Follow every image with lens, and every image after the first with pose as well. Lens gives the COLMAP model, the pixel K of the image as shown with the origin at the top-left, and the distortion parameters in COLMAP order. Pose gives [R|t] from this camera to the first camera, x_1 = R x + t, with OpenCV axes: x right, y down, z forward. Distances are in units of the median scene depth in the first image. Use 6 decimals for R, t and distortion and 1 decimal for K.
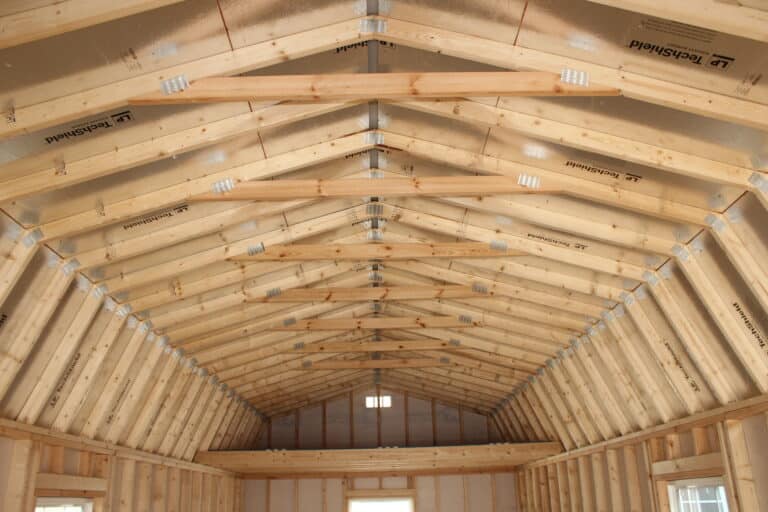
lens RADIAL K [[636.3, 0, 384.0], [0, 636.3, 256.0], [0, 0, 1]] dist [-0.167066, 0.120939]
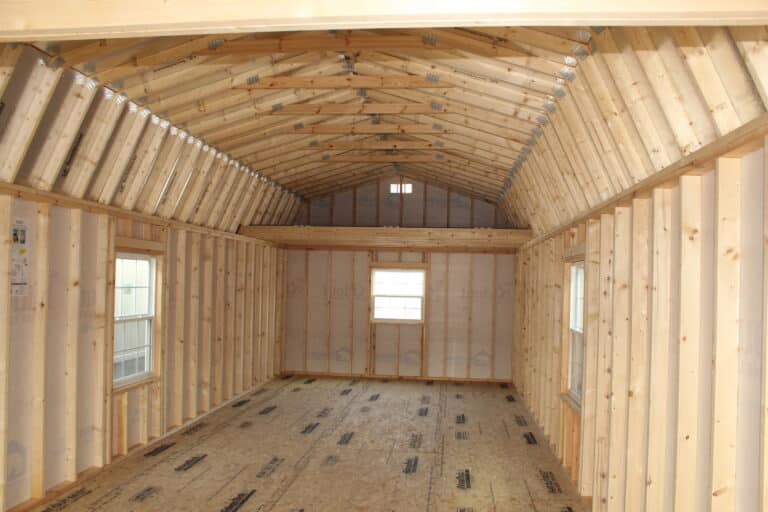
lens RADIAL K [[636.3, 0, 384.0], [0, 636.3, 256.0], [0, 0, 1]] dist [-0.167066, 0.120939]
pose [[0.993045, 0.044855, -0.108853, 0.157546], [-0.006074, 0.942864, 0.333121, -0.067600], [0.117576, -0.330143, 0.936580, -0.229669]]
